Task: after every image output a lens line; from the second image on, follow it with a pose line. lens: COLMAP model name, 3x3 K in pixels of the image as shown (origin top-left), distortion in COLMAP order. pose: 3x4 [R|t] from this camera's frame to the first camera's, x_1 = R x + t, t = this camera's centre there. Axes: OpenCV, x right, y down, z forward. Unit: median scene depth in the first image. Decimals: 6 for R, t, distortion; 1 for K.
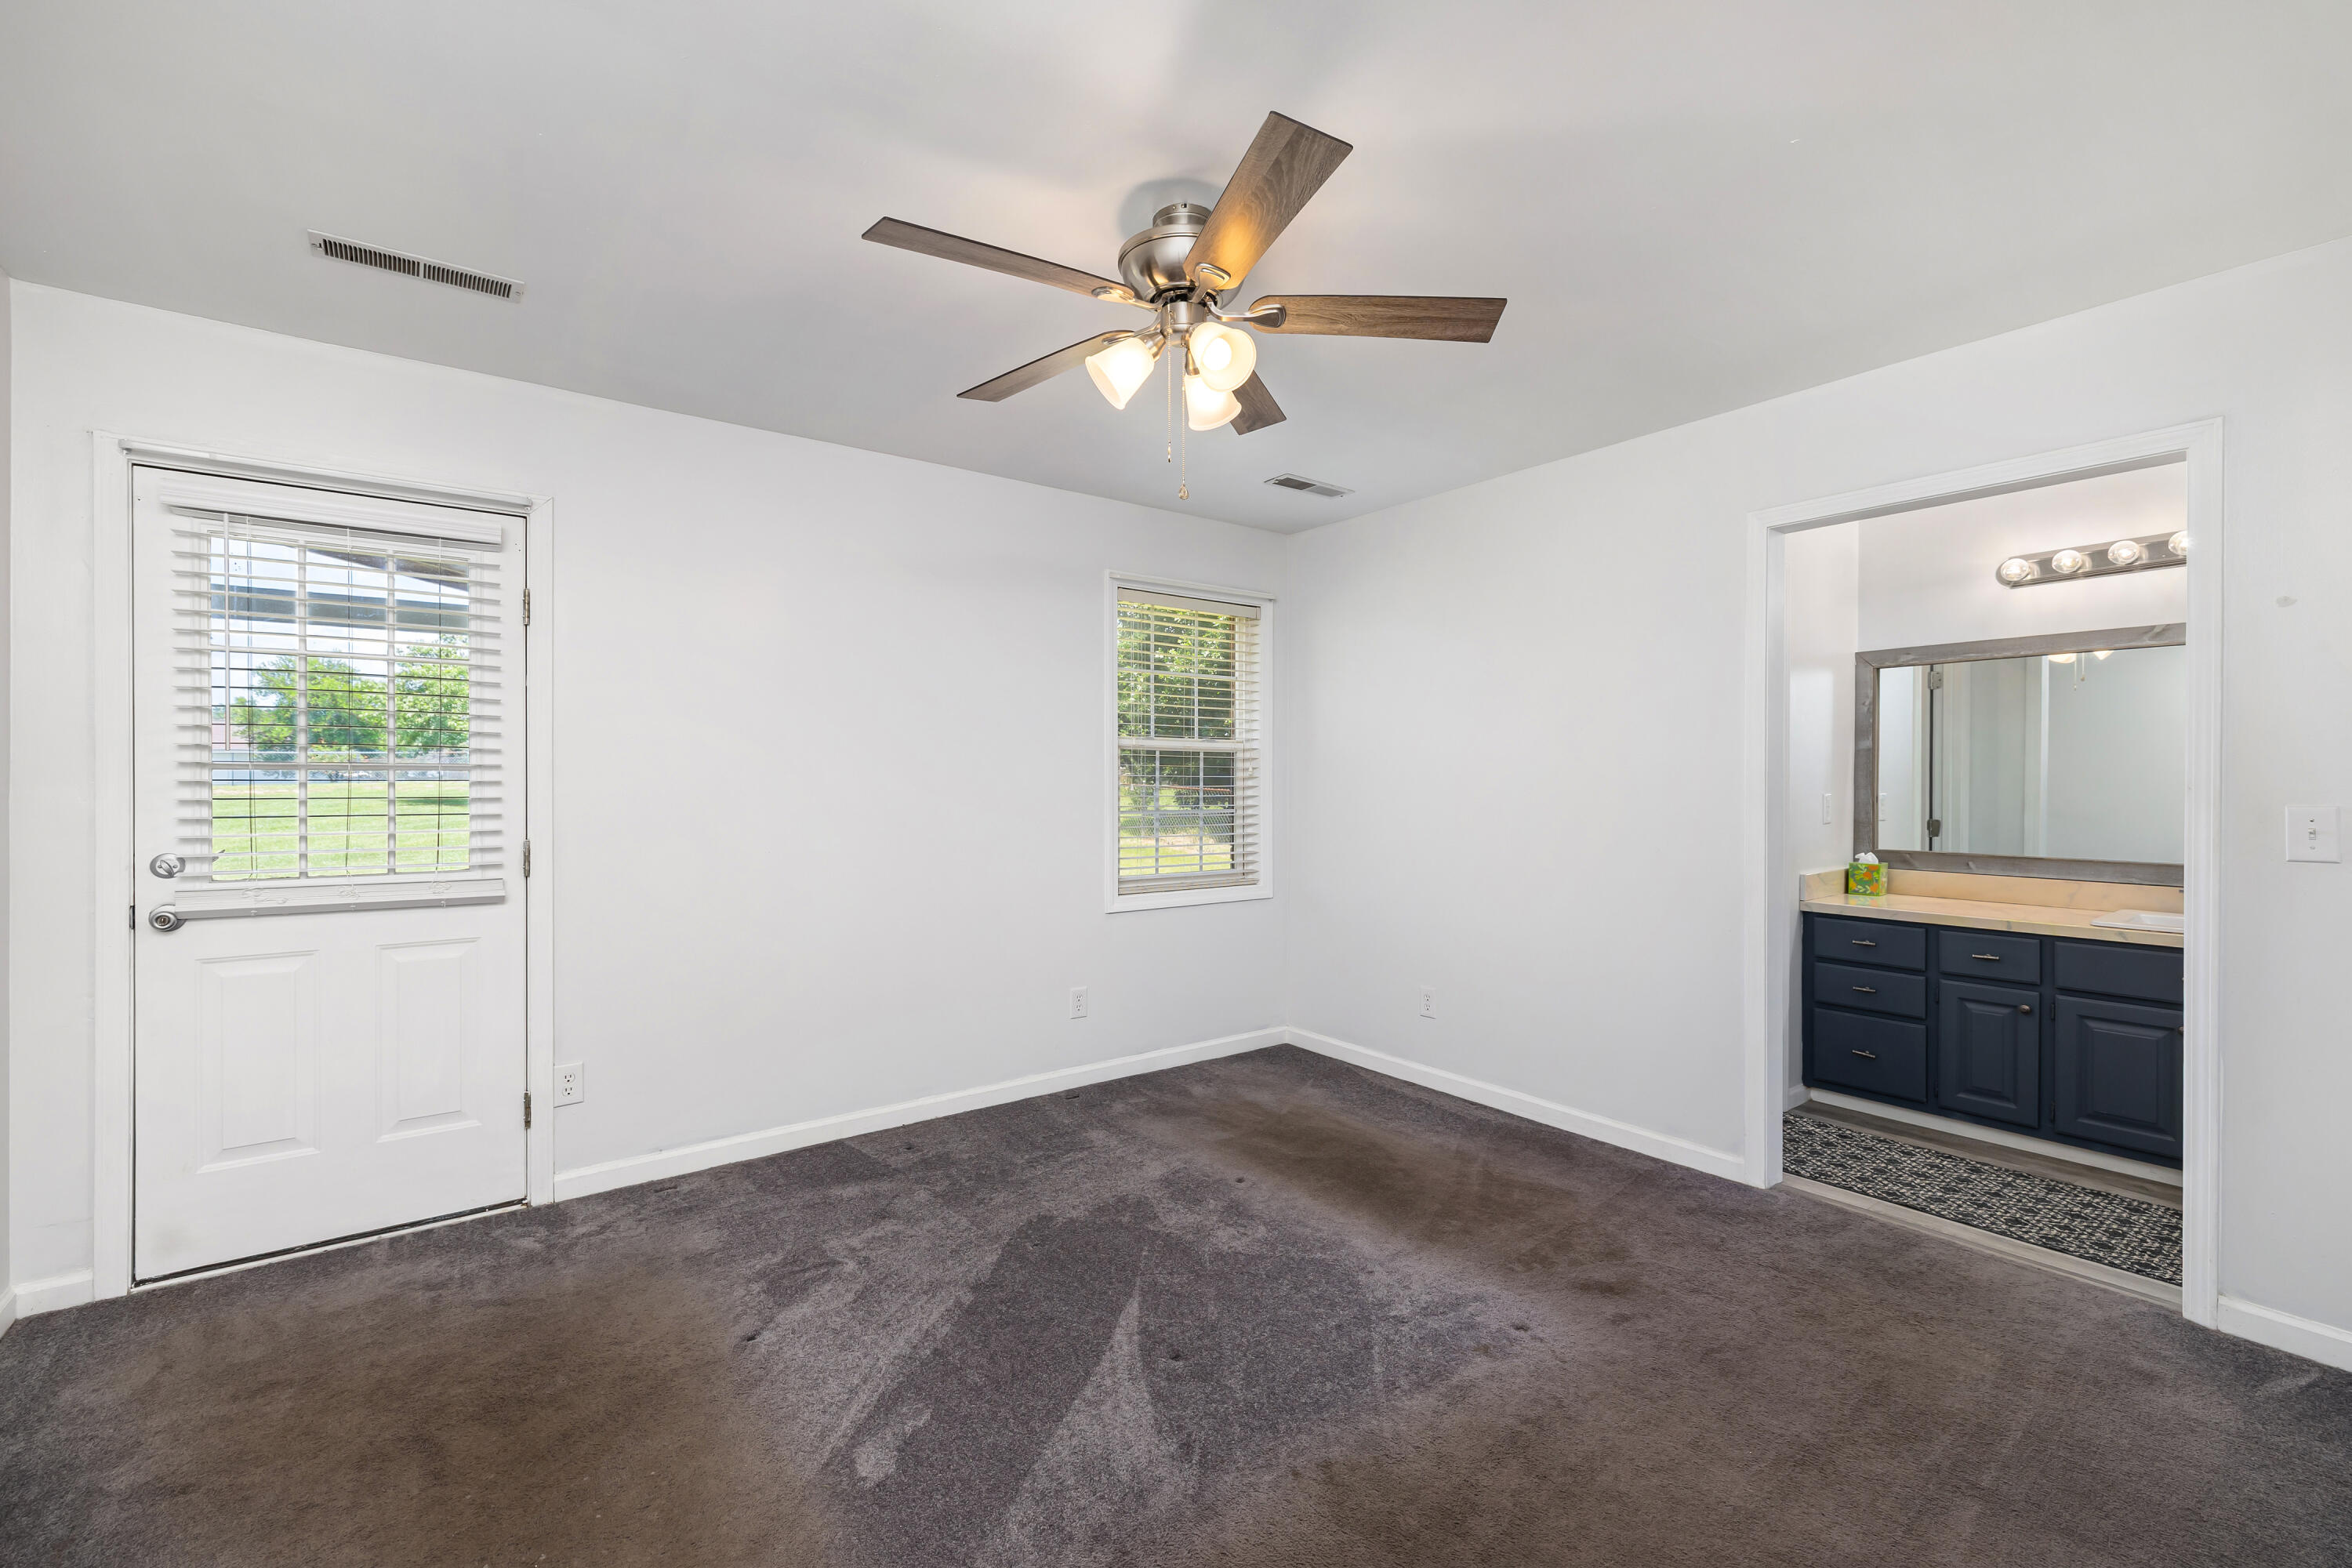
lens RADIAL K [[1011.5, 0, 1199.5], [0, 1011.5, 782.9], [0, 0, 1]] dist [-0.001063, 0.000794]
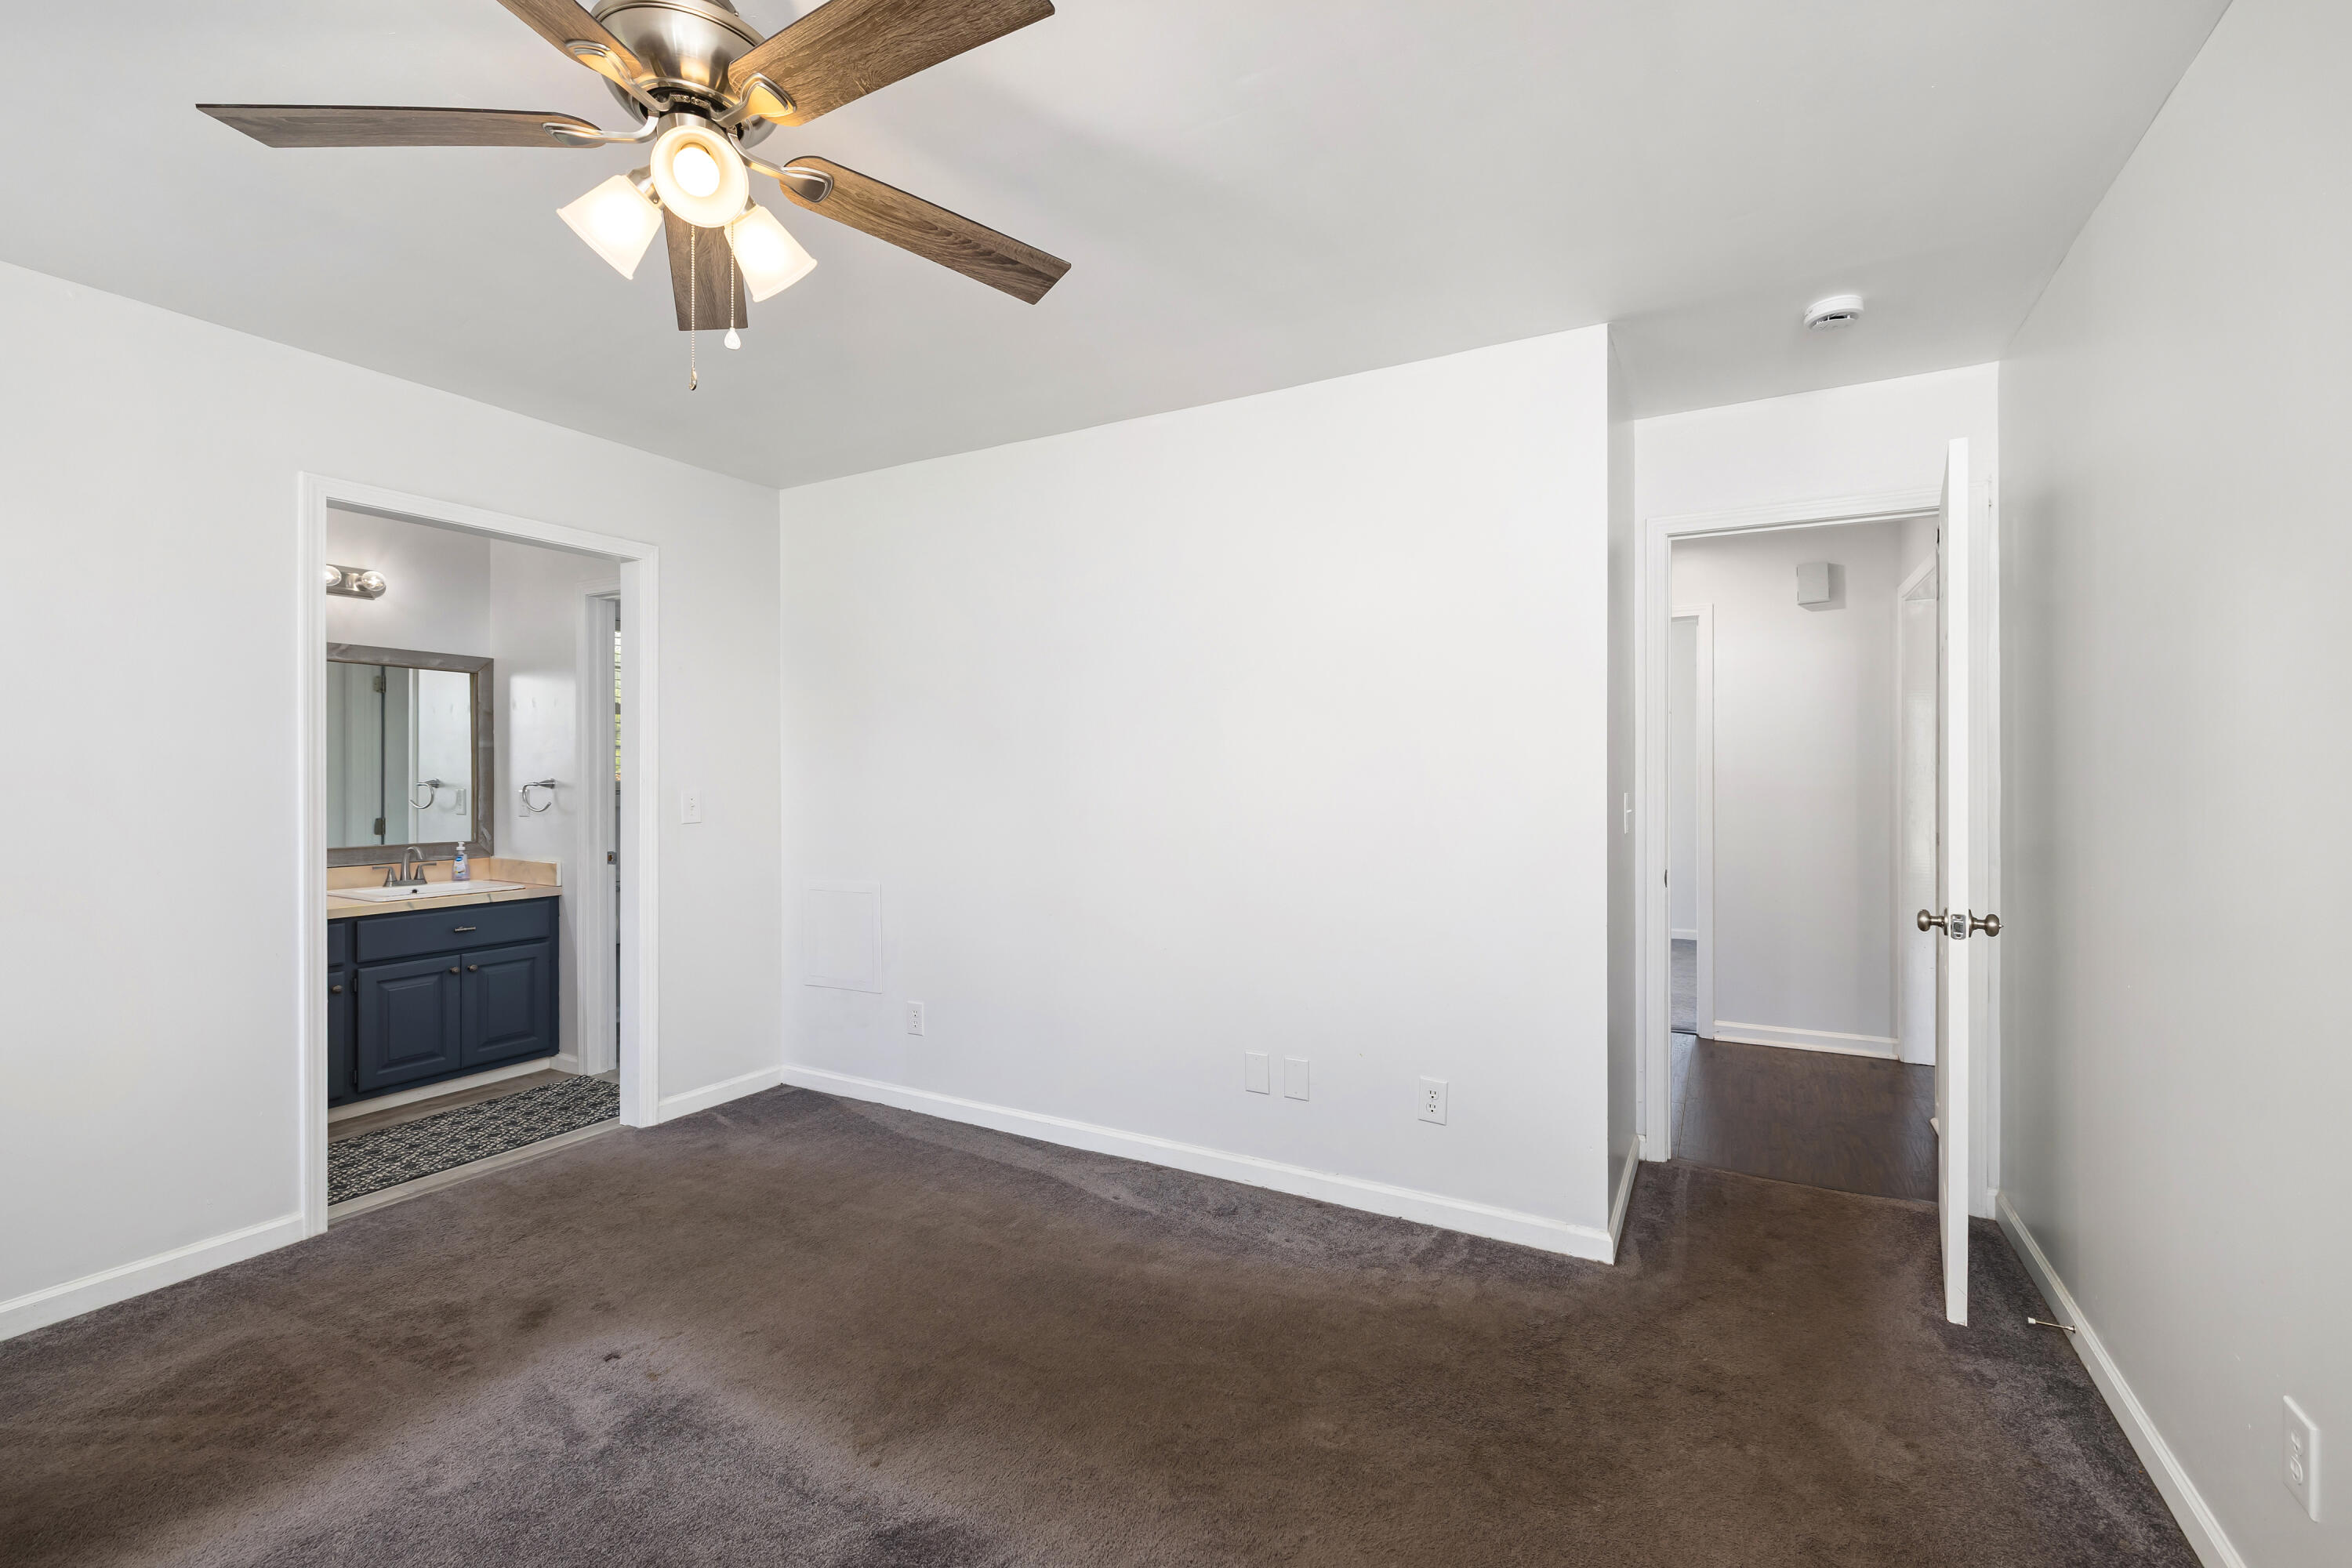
lens RADIAL K [[1011.5, 0, 1137.0], [0, 1011.5, 759.5], [0, 0, 1]] dist [-0.001063, 0.000794]
pose [[-0.363146, 0.007185, 0.931705, -0.571615], [0.009900, 0.999944, -0.003853, -0.012307], [-0.931680, 0.007825, -0.363196, 0.667112]]
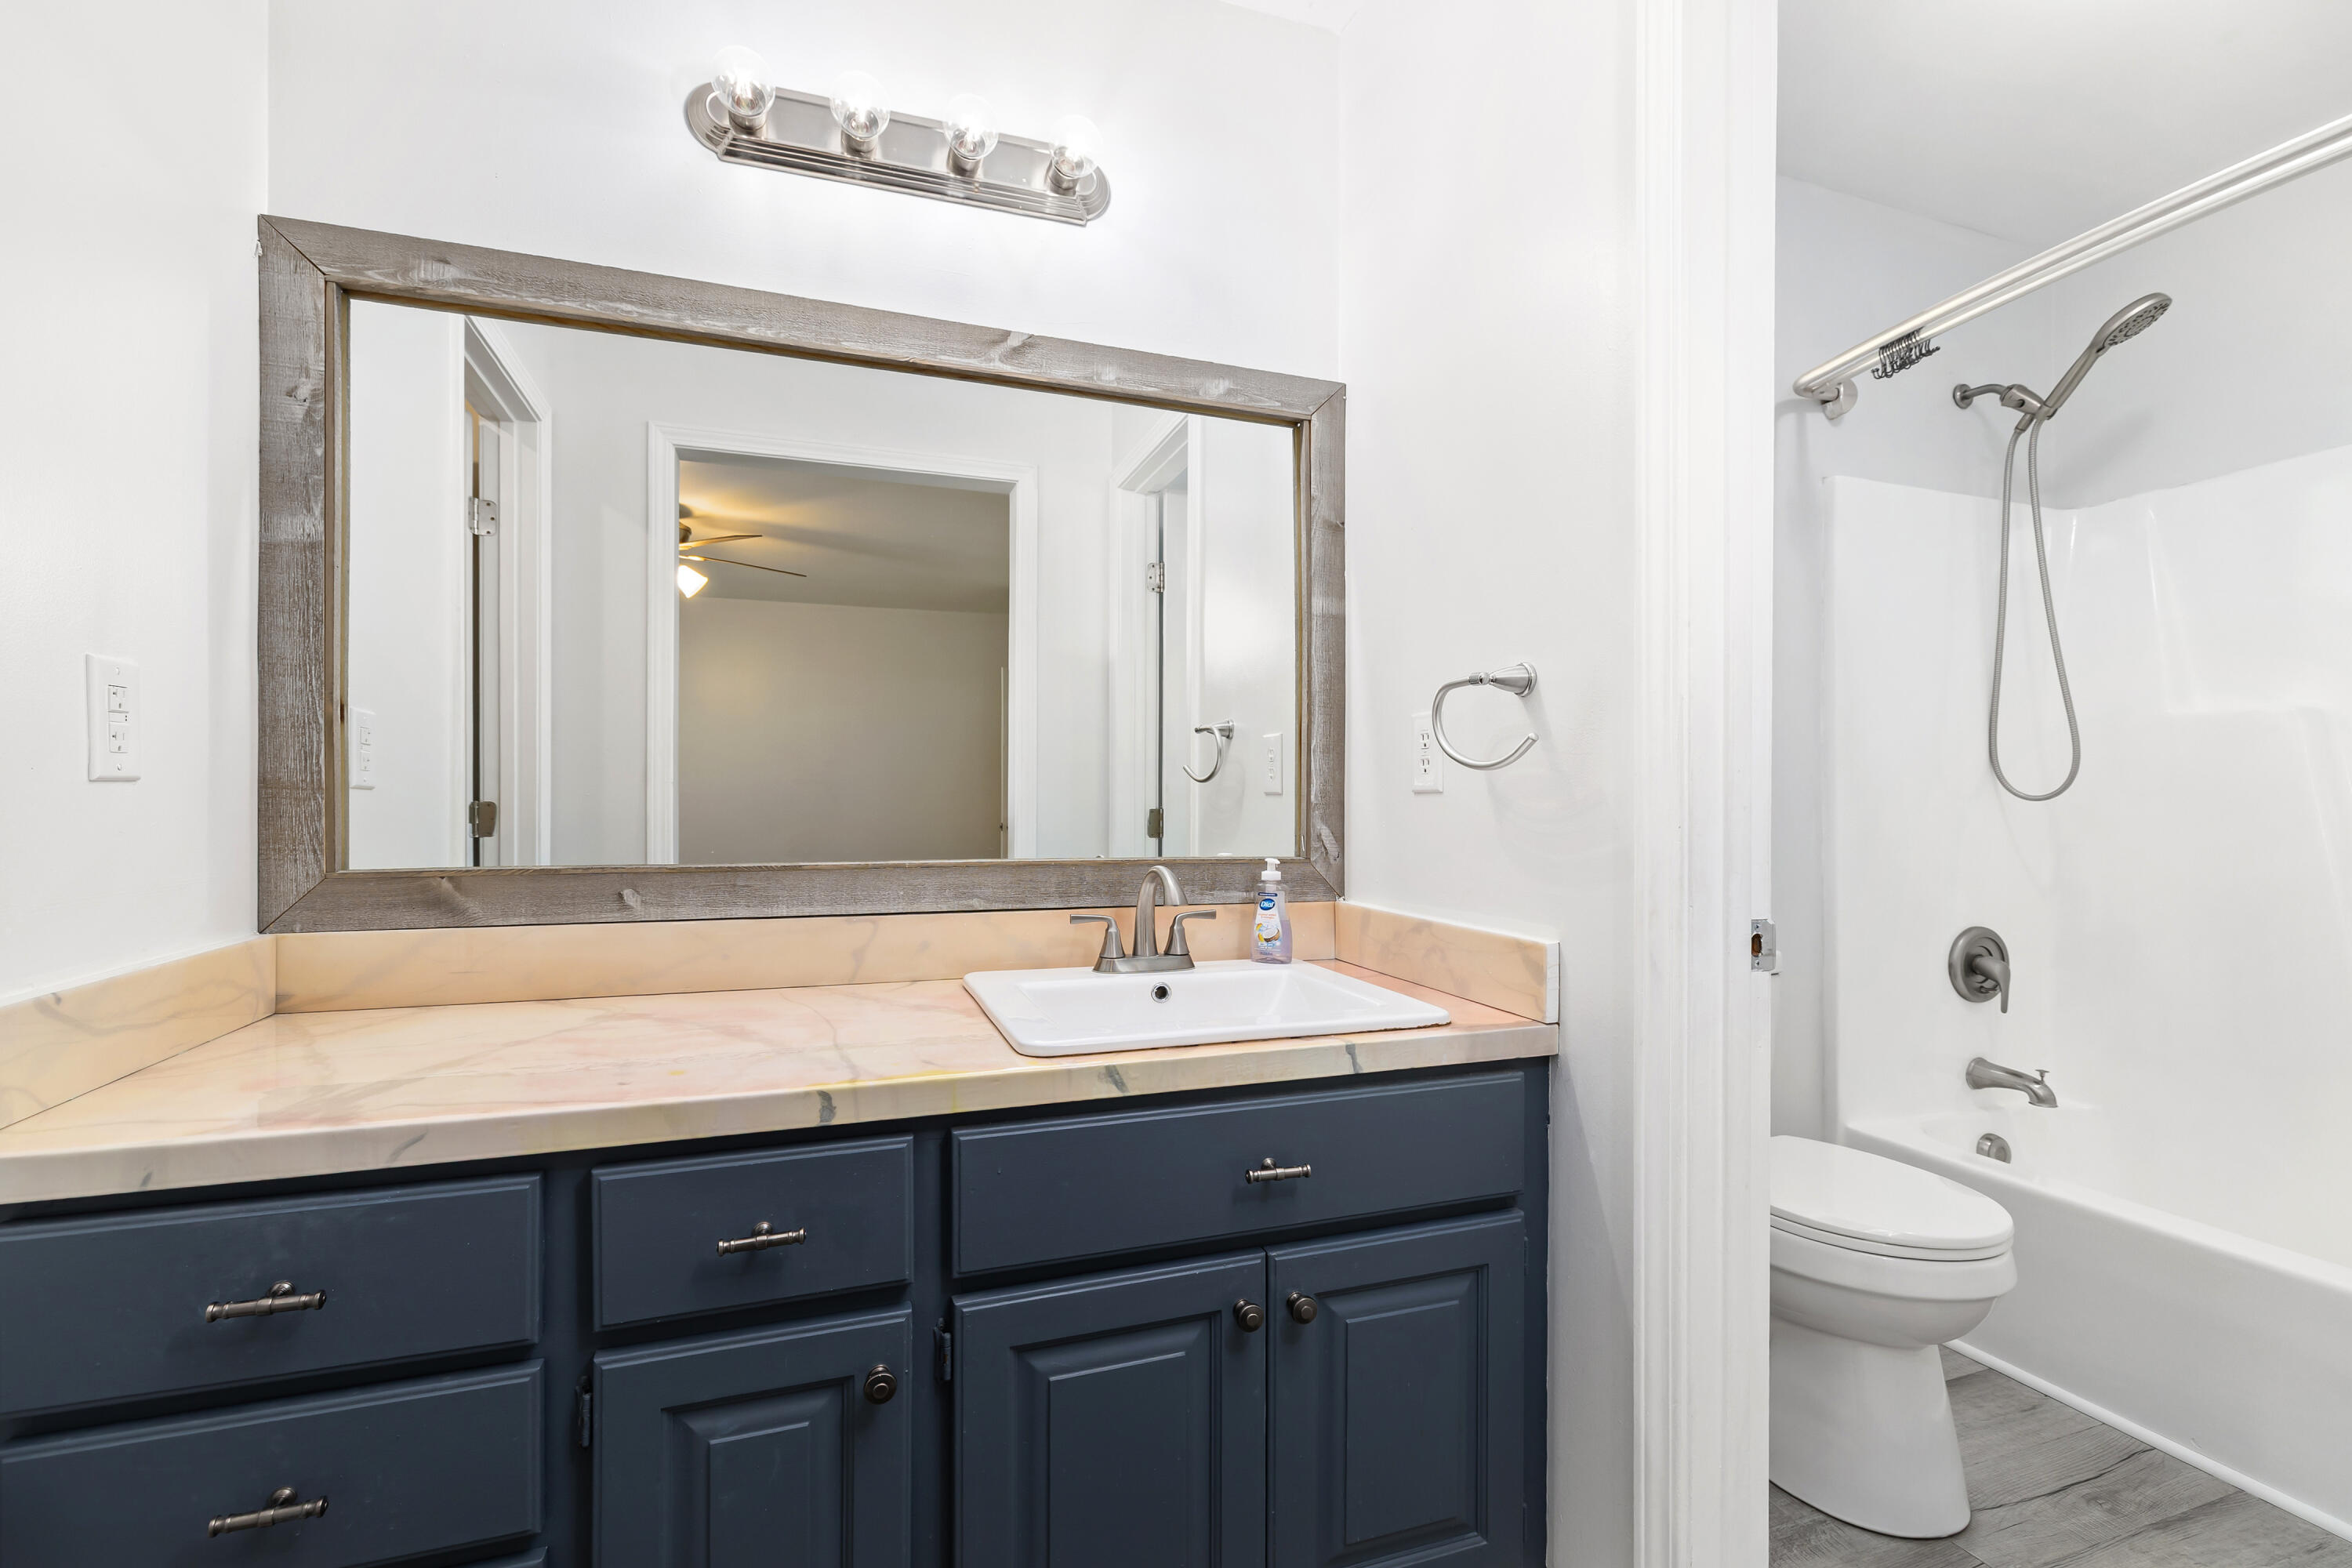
lens RADIAL K [[1011.5, 0, 1194.0], [0, 1011.5, 811.9], [0, 0, 1]] dist [-0.001063, 0.000794]
pose [[0.291788, -0.011831, 0.956410, 0.636376], [0.001093, 0.999927, 0.012036, 0.062050], [-0.956482, -0.002466, 0.291780, 0.933984]]
